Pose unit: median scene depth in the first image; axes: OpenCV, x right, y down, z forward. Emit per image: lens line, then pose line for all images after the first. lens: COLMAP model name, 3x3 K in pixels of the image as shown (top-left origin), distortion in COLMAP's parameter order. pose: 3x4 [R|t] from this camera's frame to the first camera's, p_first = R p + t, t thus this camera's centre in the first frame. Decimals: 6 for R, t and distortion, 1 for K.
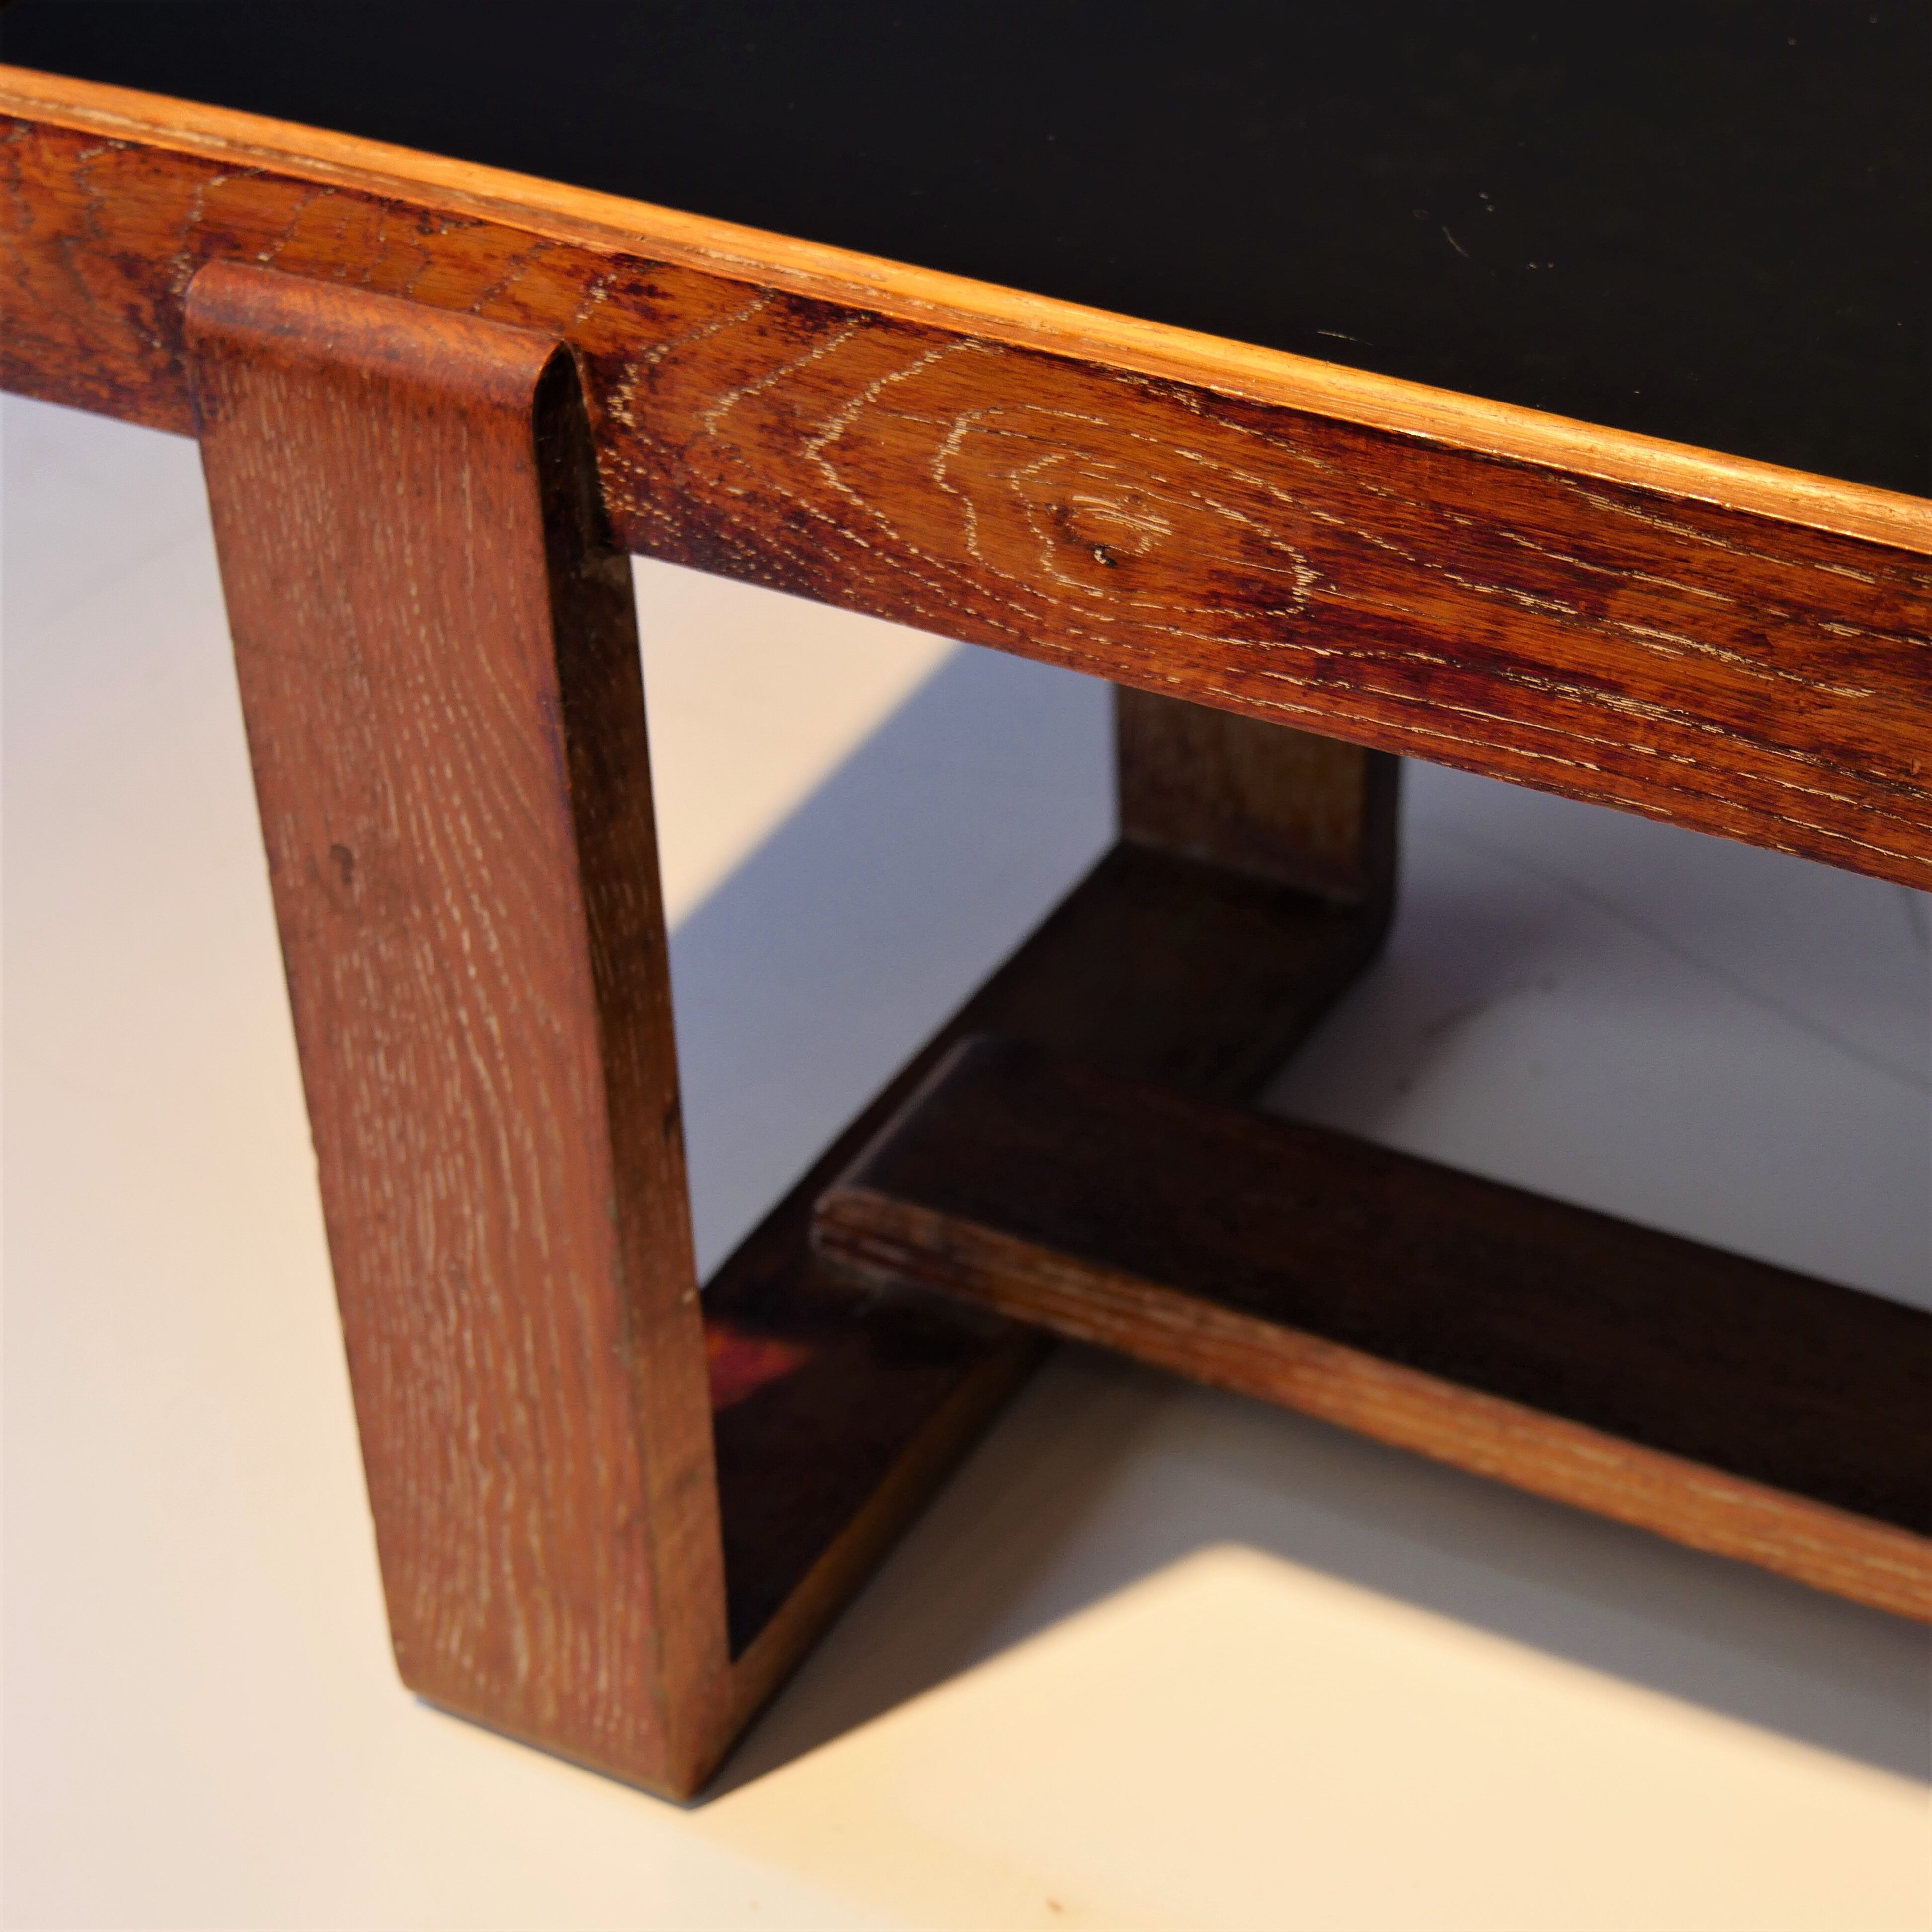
lens RADIAL K [[4502.2, 0, 966.0], [0, 4502.2, 966.0], [0, 0, 1]] dist [-0.047973, -0.163315]
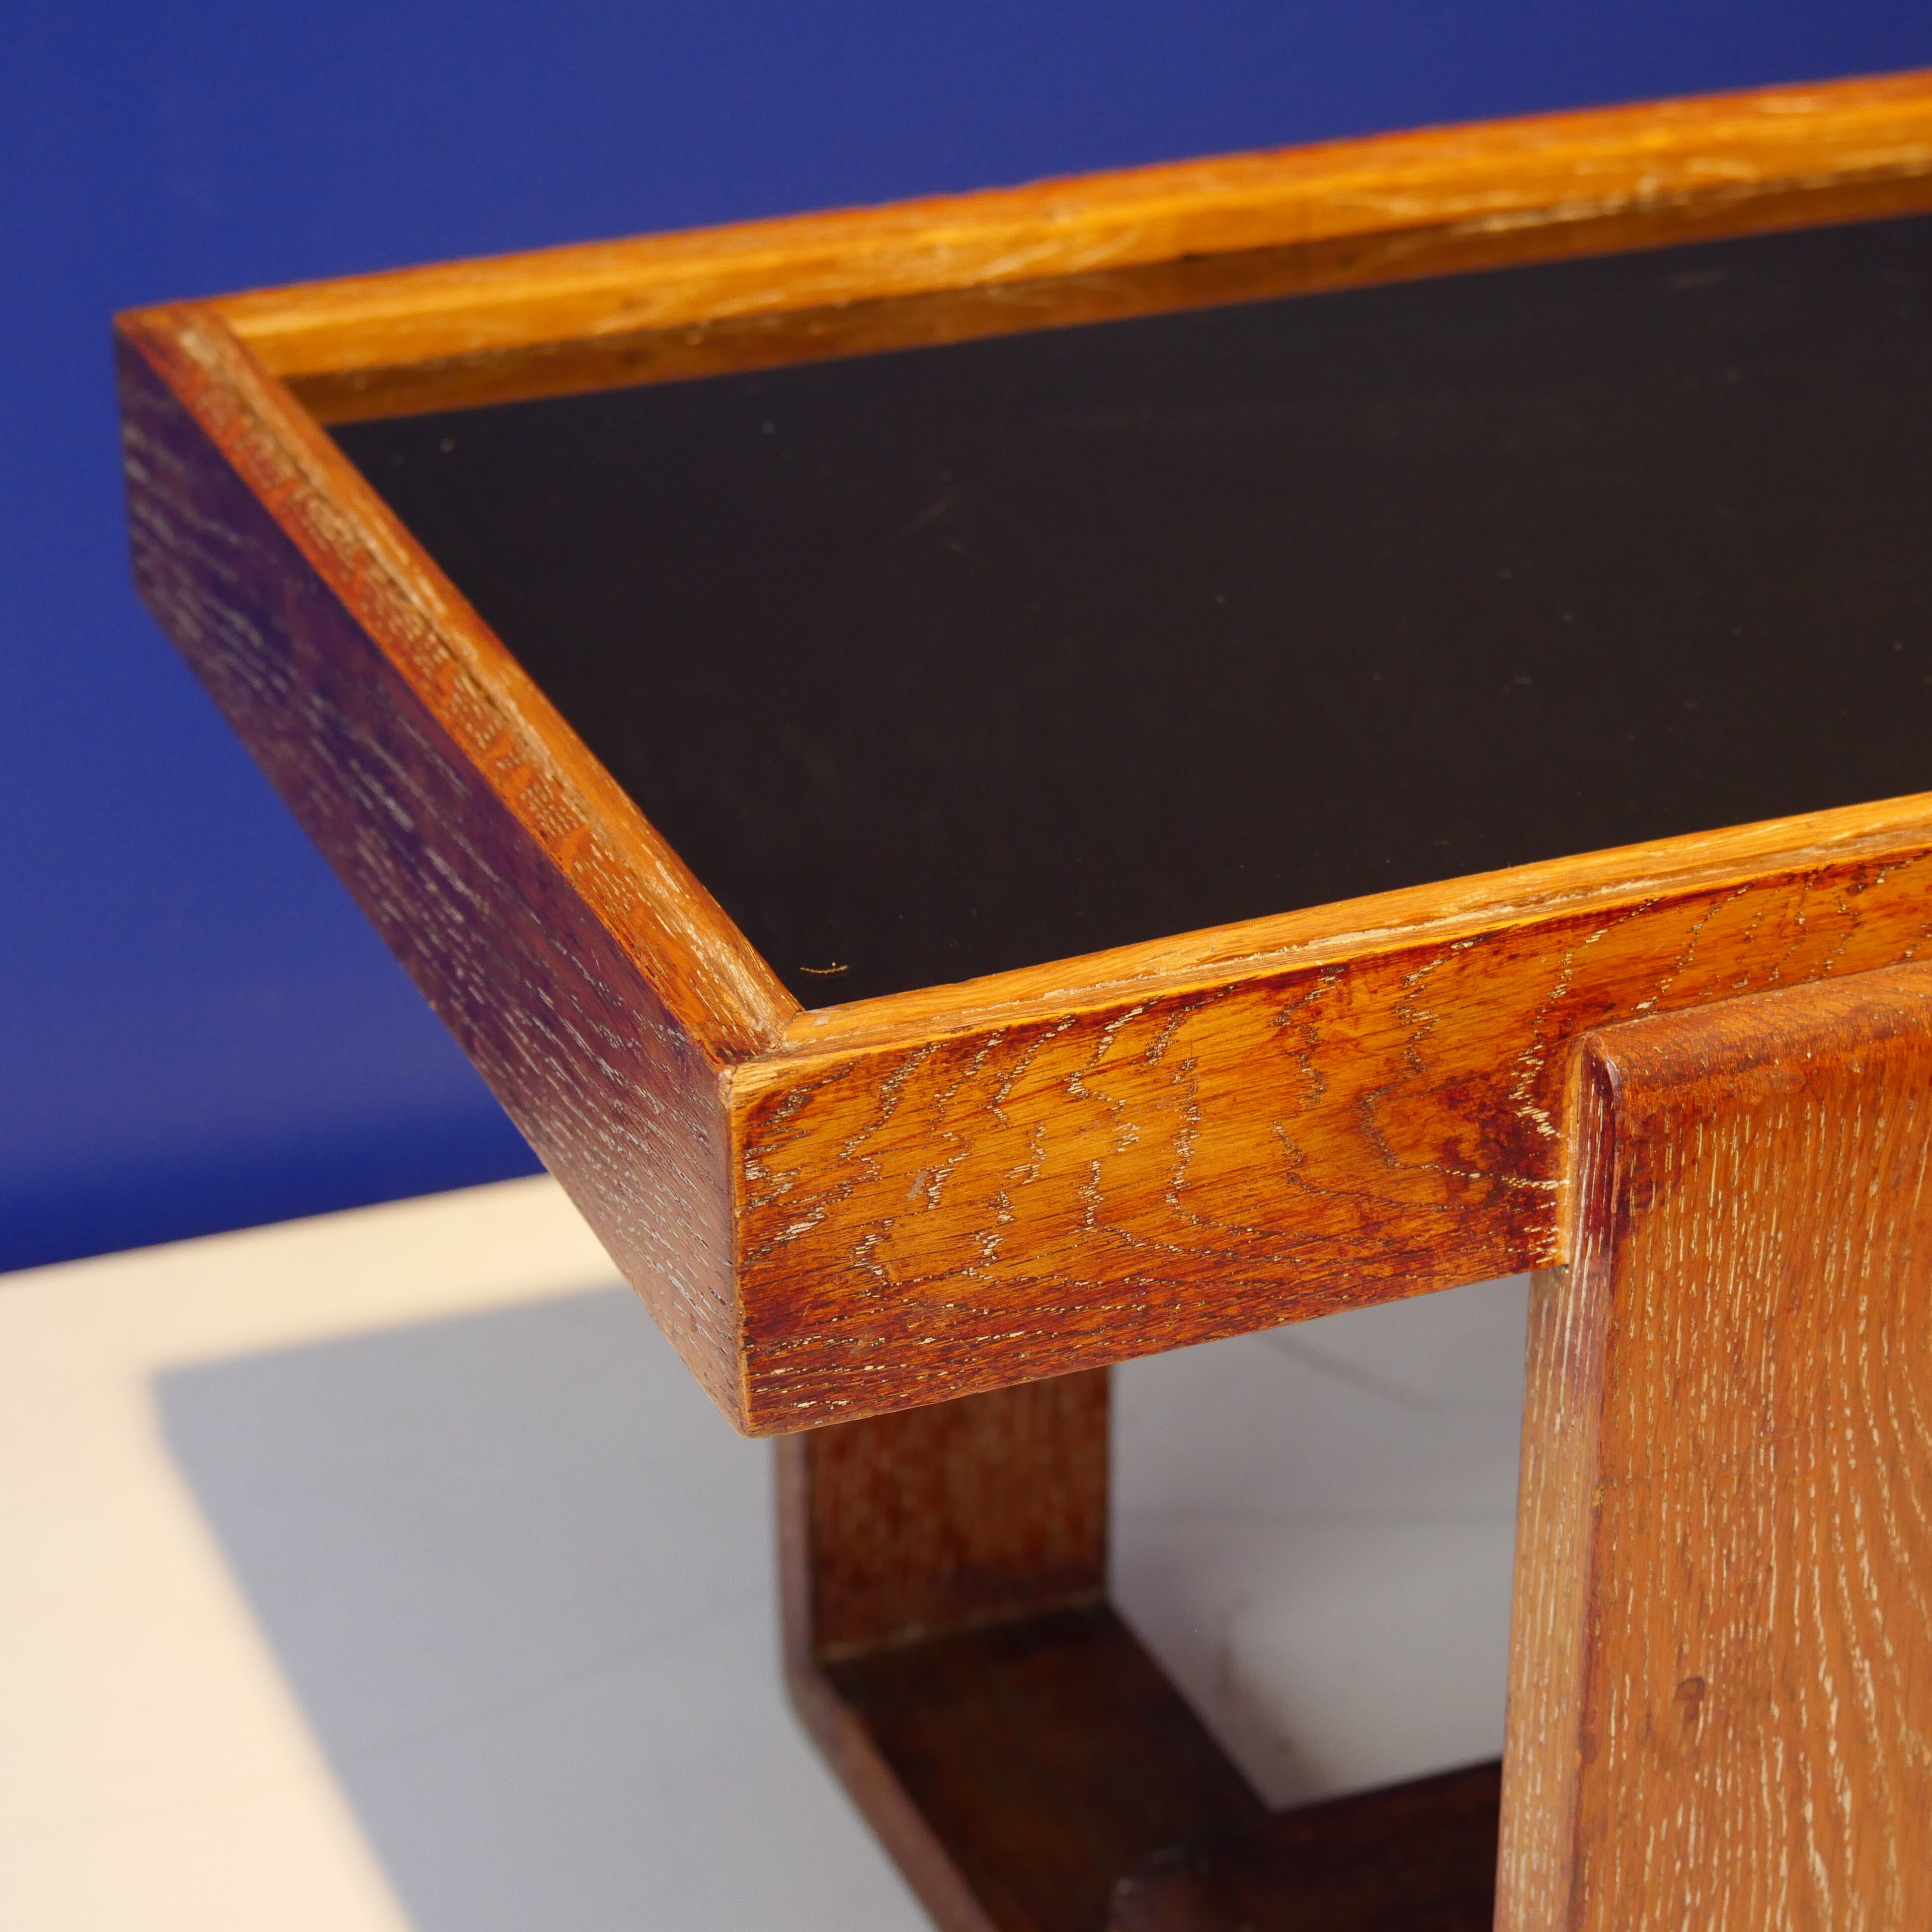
lens RADIAL K [[5489.7, 0, 966.0], [0, 5489.7, 966.0], [0, 0, 1]] dist [0.028239, -0.853075]
pose [[0.627976, -0.325640, 0.706827, -0.948136], [0.435416, 0.899803, 0.027702, -0.244871], [-0.645026, 0.290368, 0.706844, 0.347204]]
